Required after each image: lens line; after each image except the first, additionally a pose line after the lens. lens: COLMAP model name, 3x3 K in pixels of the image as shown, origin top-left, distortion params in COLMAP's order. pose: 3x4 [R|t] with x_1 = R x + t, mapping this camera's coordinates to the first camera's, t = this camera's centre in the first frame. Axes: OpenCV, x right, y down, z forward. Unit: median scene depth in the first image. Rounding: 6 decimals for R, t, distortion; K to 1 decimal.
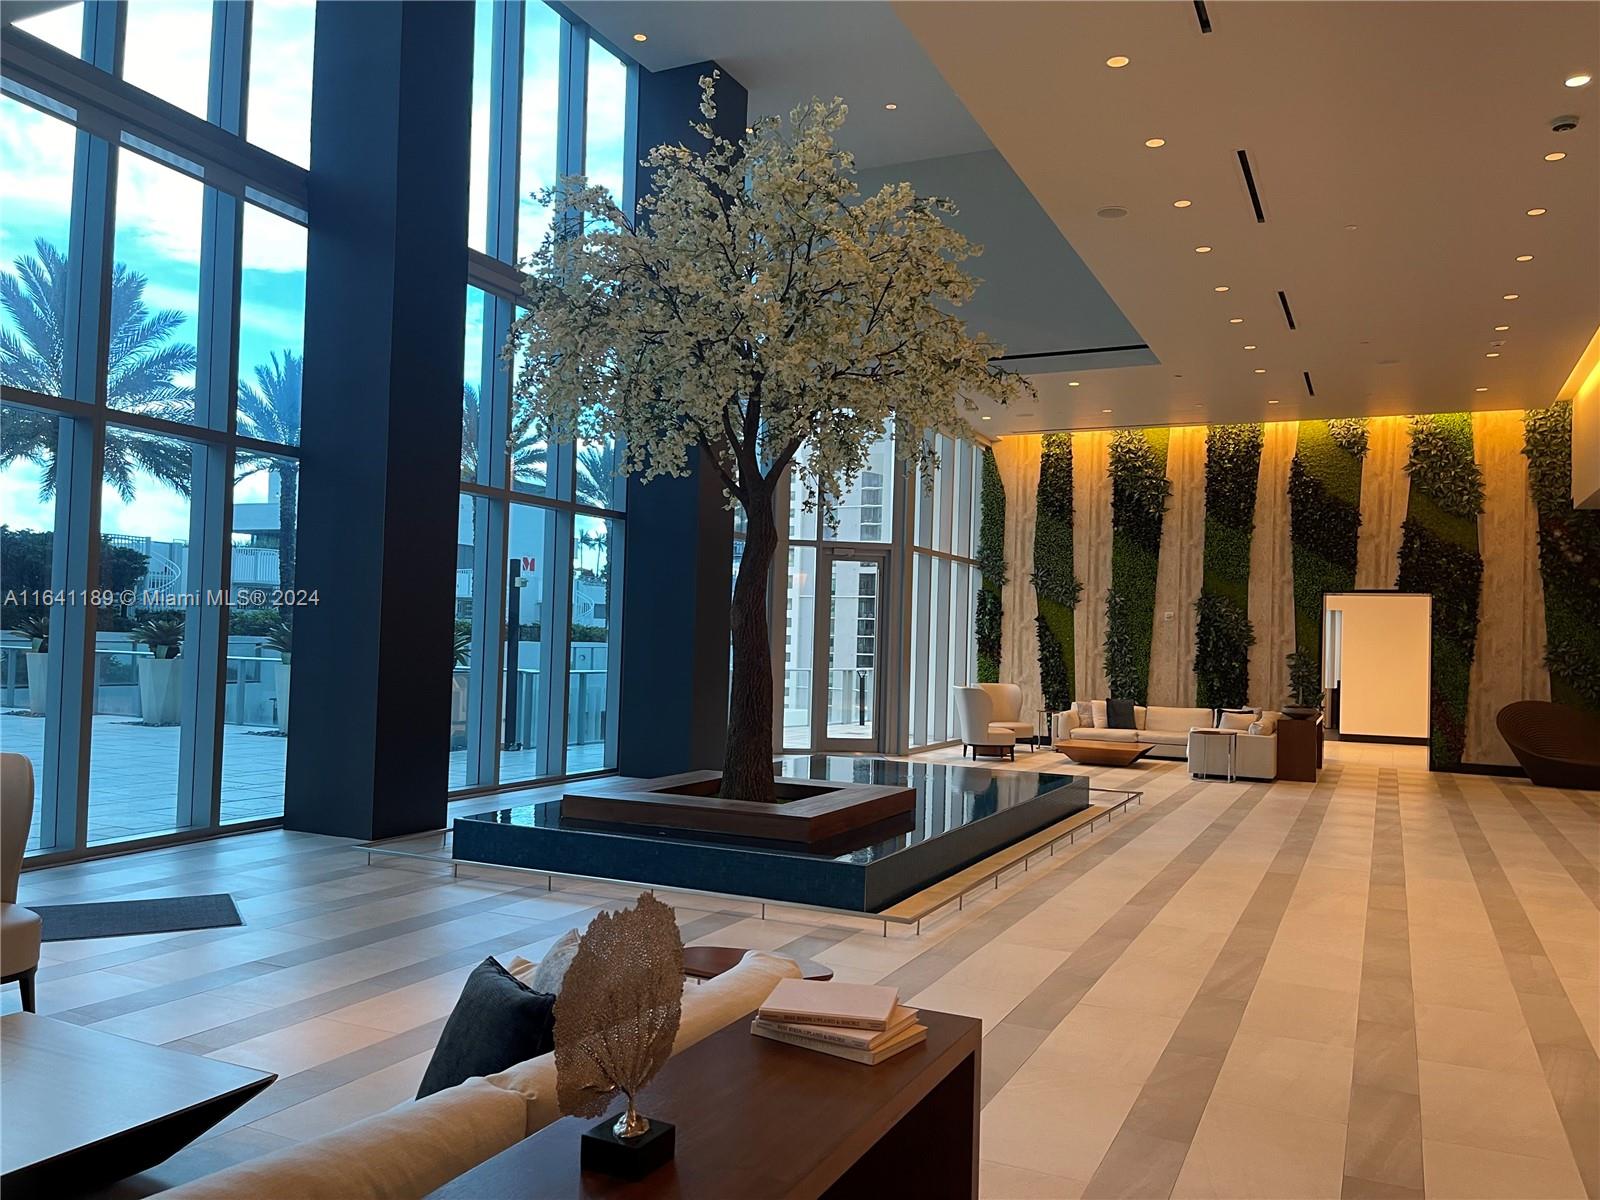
lens RADIAL K [[1210.5, 0, 800.0], [0, 1210.5, 600.0], [0, 0, 1]] dist [0.080845, -0.109945]
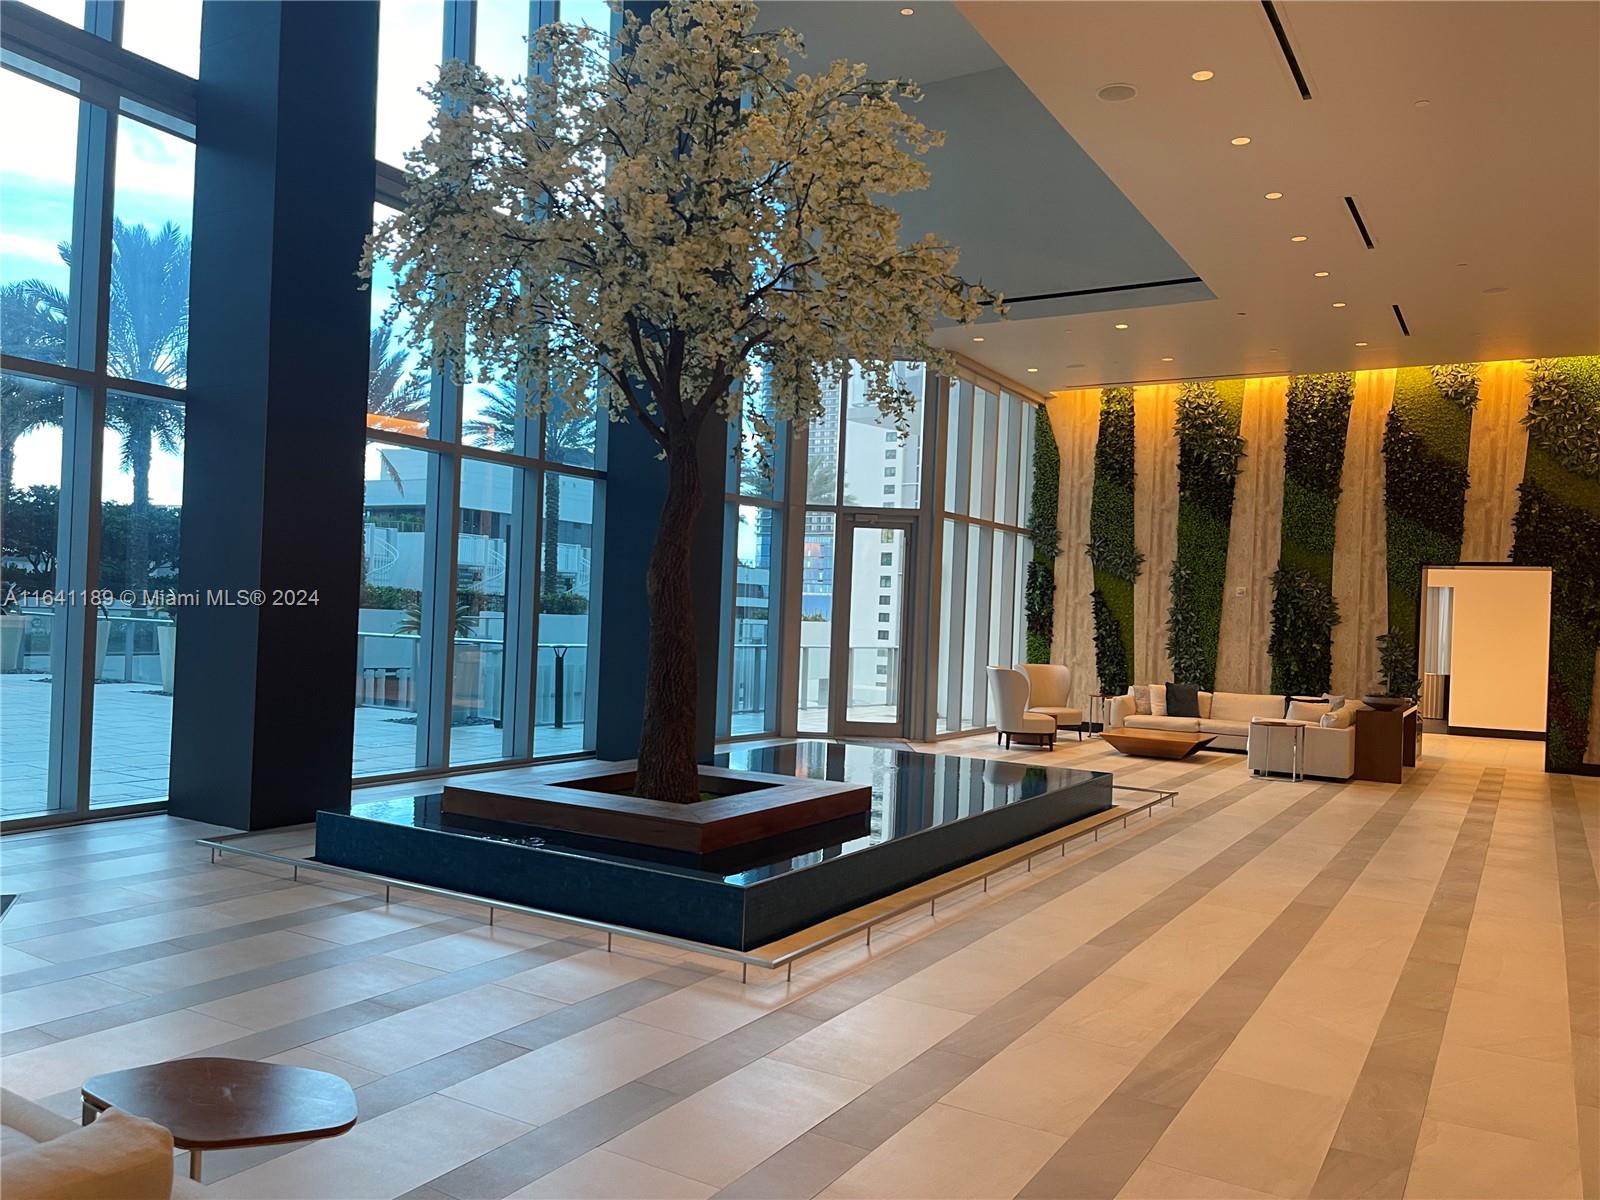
lens RADIAL K [[1182.7, 0, 800.0], [0, 1182.7, 600.0], [0, 0, 1]] dist [0.086861, -0.110140]
pose [[0.994254, 0.007941, -0.106756, 0.077967], [-0.006058, 0.999820, 0.017952, 0.006000], [0.106879, -0.017202, 0.994123, 0.100640]]
